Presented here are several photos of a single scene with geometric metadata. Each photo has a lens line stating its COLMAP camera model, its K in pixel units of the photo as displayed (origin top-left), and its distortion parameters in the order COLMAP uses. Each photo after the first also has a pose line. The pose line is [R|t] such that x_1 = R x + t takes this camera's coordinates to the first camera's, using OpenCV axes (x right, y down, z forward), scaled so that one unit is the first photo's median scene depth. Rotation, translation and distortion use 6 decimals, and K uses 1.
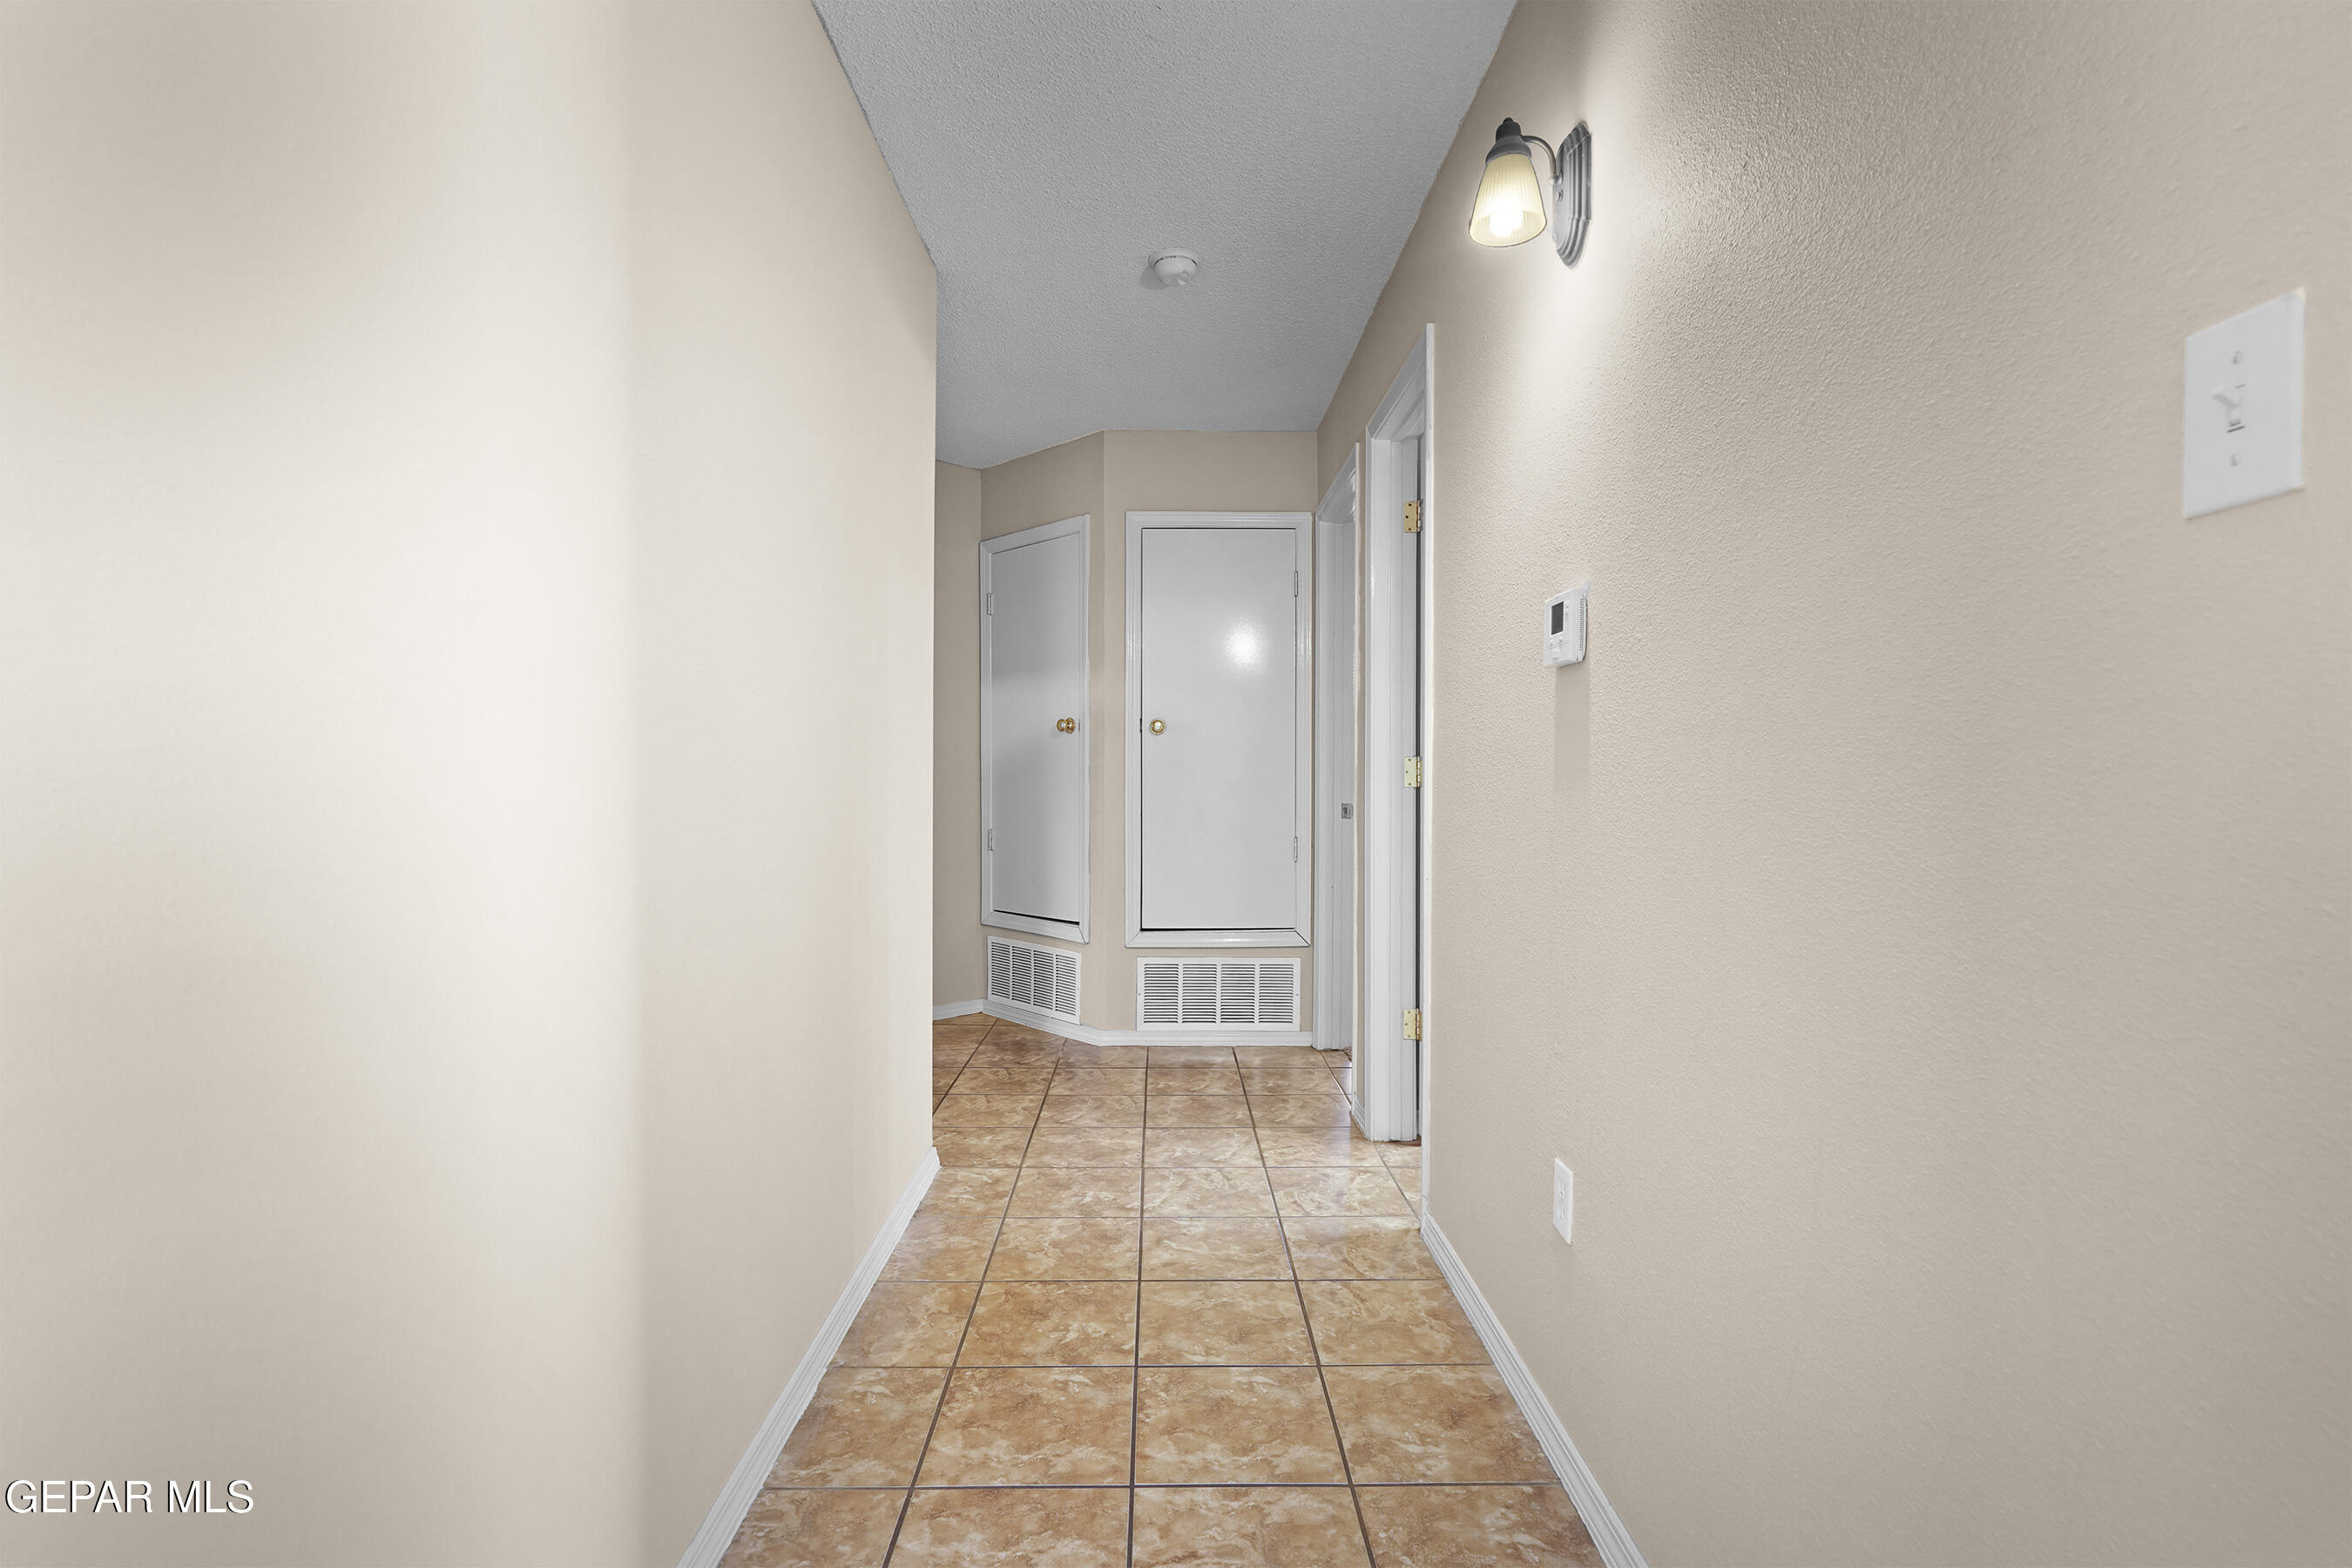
lens RADIAL K [[1115.7, 0, 1175.5], [0, 1115.7, 782.8], [0, 0, 1]] dist [-0.041198, 0.012258]
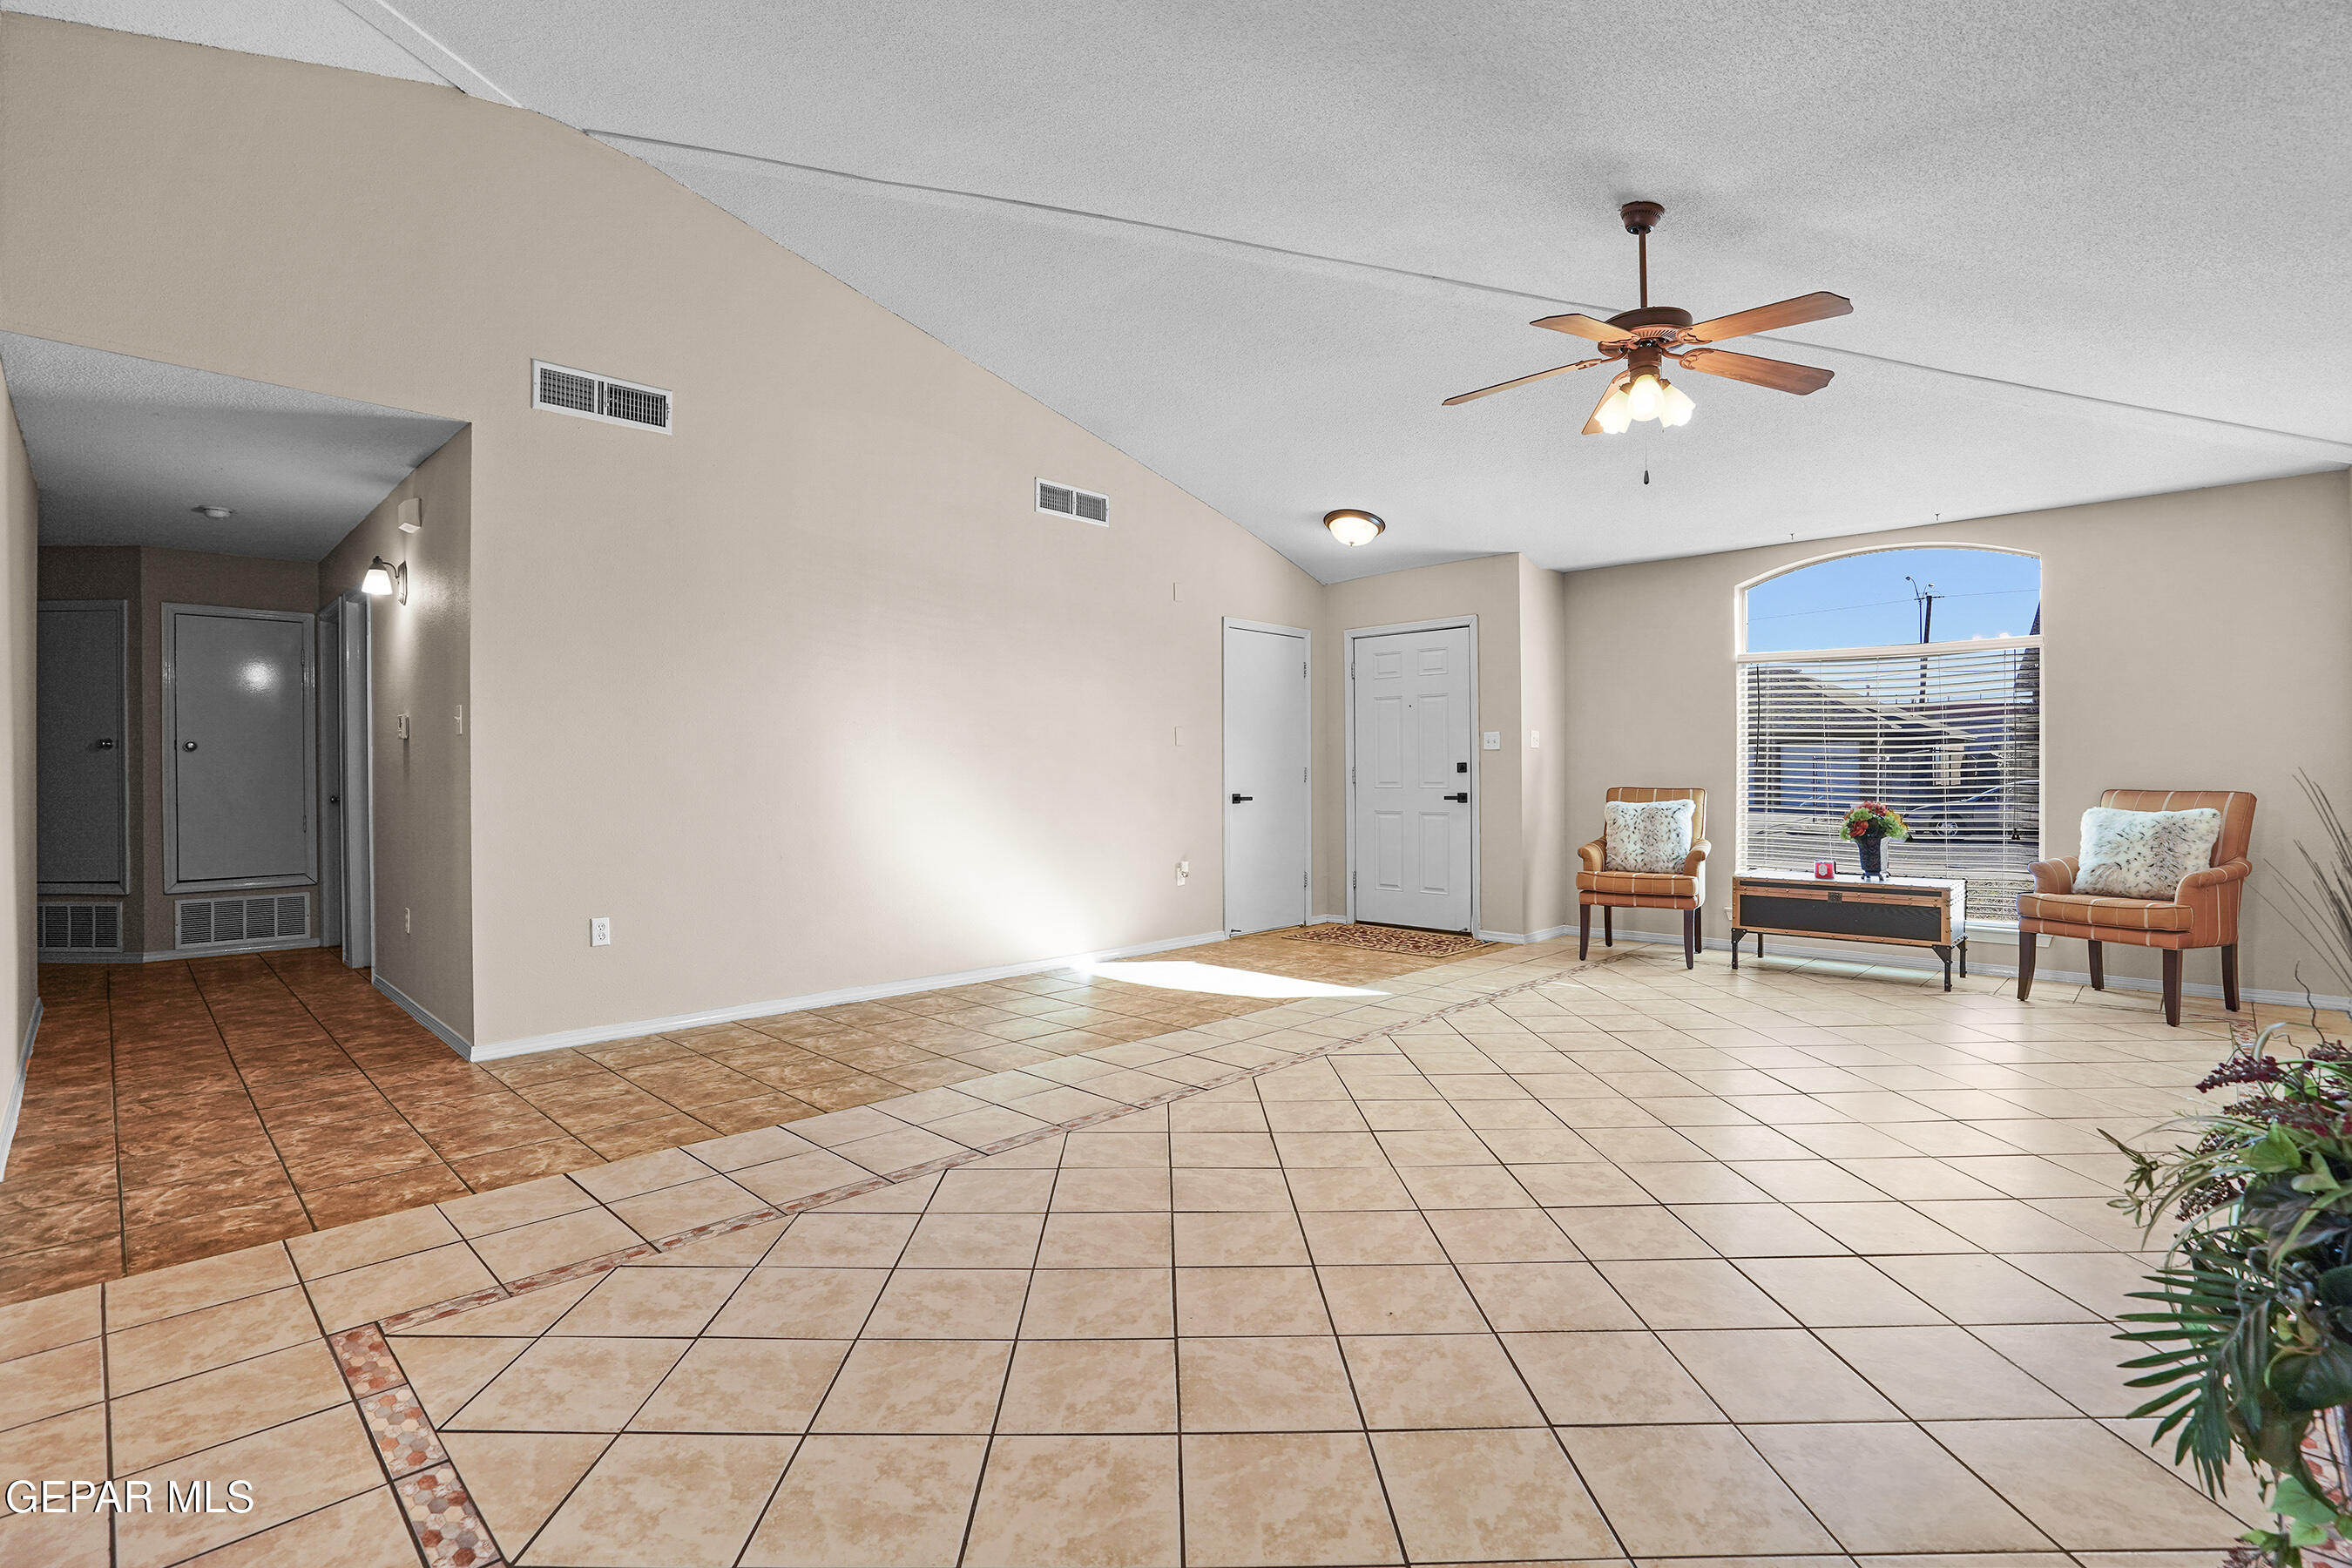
lens RADIAL K [[1115.7, 0, 1175.0], [0, 1115.7, 788.6], [0, 0, 1]] dist [-0.041198, 0.012258]
pose [[0.719330, -0.017363, 0.694451, -0.078990], [0.014394, 0.999845, 0.010089, 0.012326], [-0.694519, 0.002739, 0.719469, -0.973461]]
